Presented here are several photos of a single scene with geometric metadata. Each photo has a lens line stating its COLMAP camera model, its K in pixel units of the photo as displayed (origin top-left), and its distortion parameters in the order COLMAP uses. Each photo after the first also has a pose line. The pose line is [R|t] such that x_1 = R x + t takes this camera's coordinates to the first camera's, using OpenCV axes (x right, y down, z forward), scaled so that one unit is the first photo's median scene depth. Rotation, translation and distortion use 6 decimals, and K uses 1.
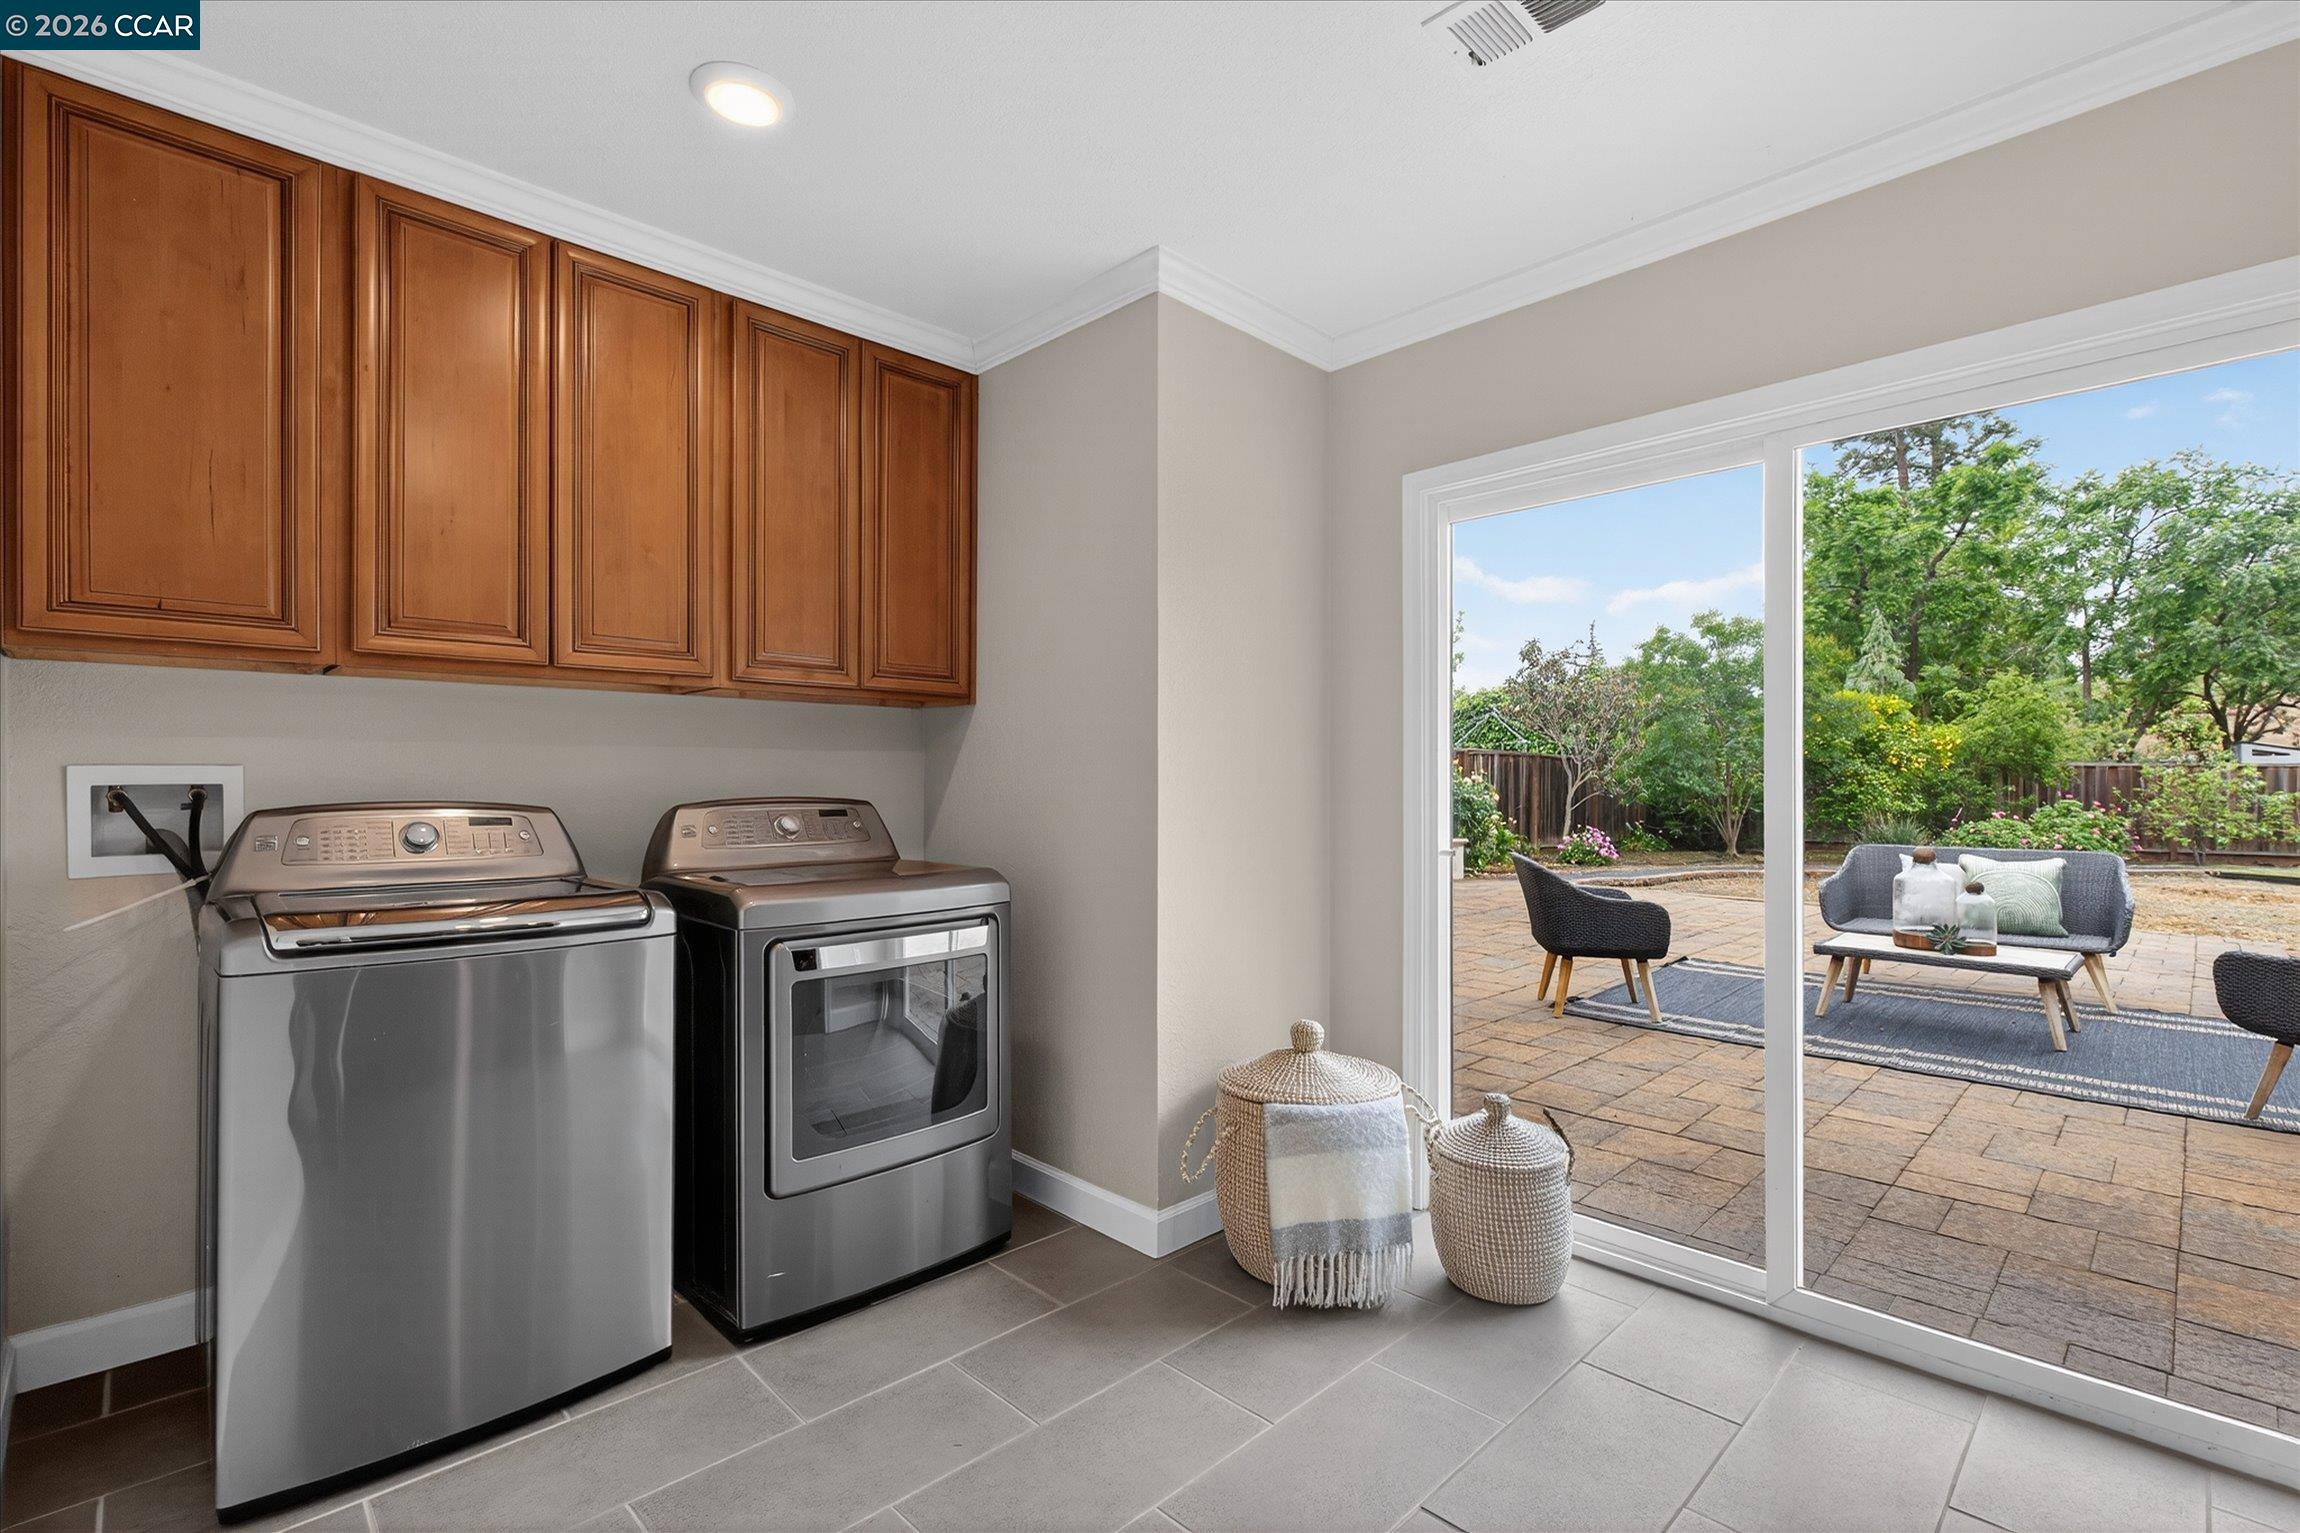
lens RADIAL K [[1040.1, 0, 1160.9], [0, 1040.1, 775.0], [0, 0, 1]] dist [-0.003655, -0.000647]
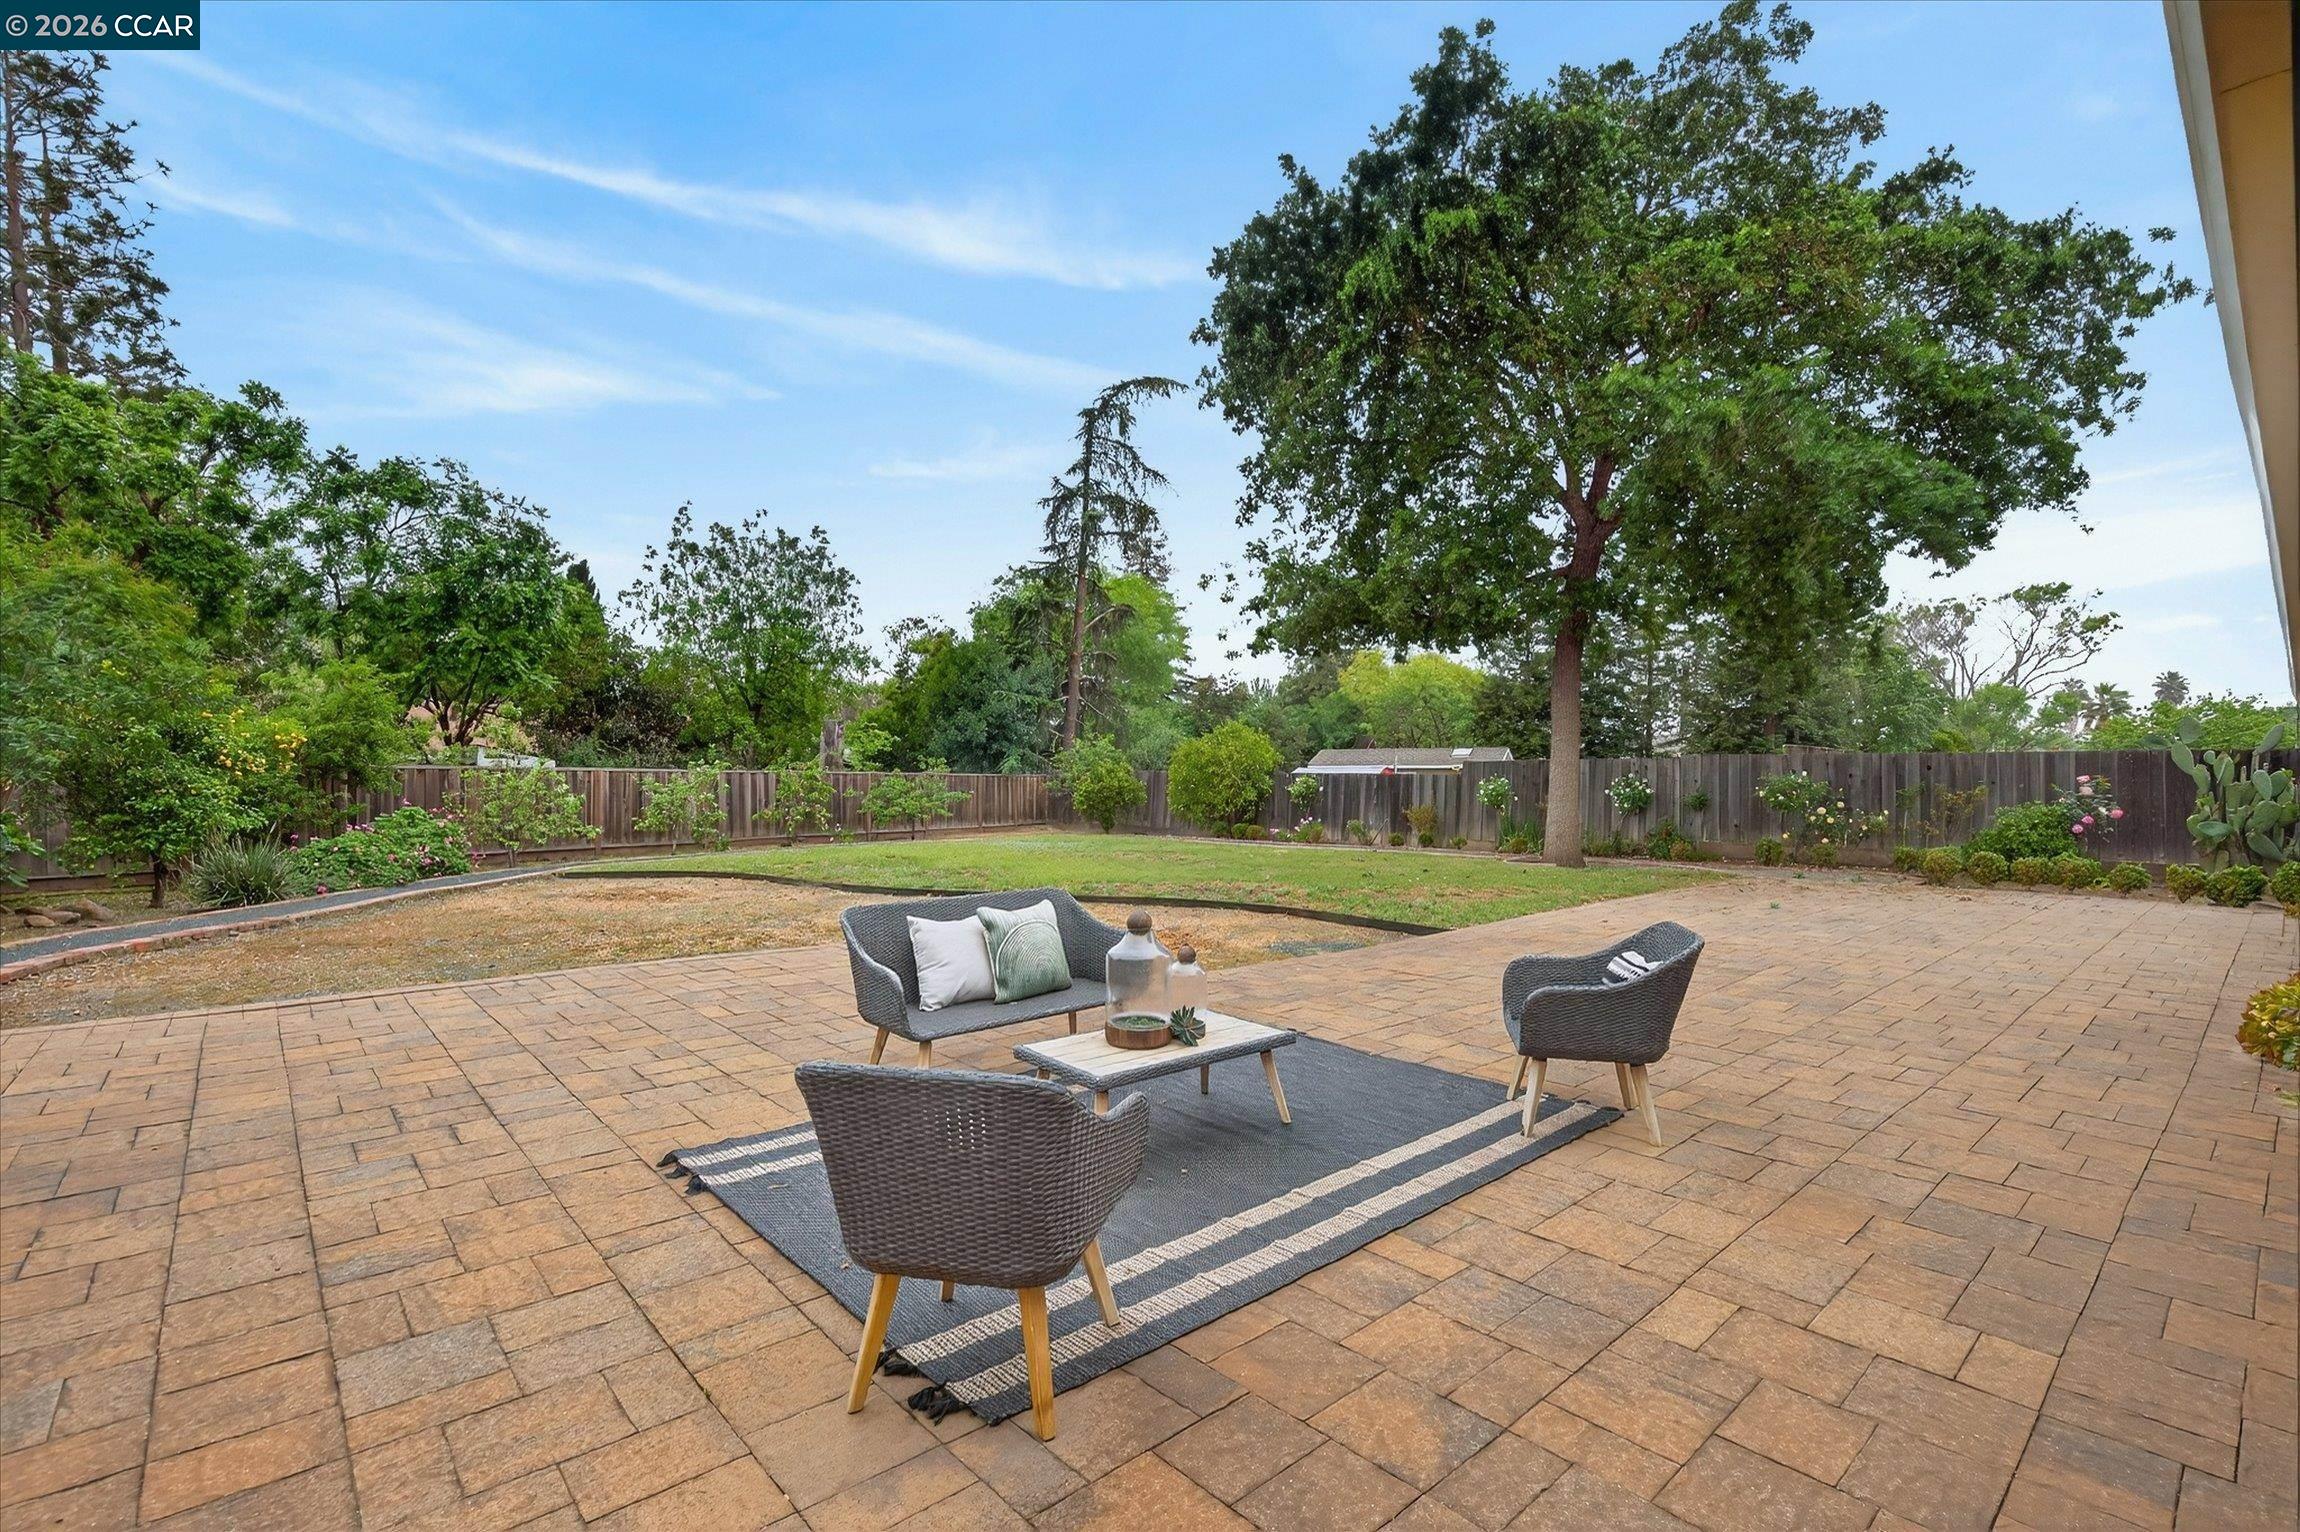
lens RADIAL K [[1040.1, 0, 1159.2], [0, 1040.1, 772.2], [0, 0, 1]] dist [-0.003655, -0.000647]
pose [[0.033206, 0.000669, 0.999448, -0.006931], [-0.005185, 0.999986, -0.000497, -0.009175], [-0.999435, -0.005166, 0.033209, 0.310769]]
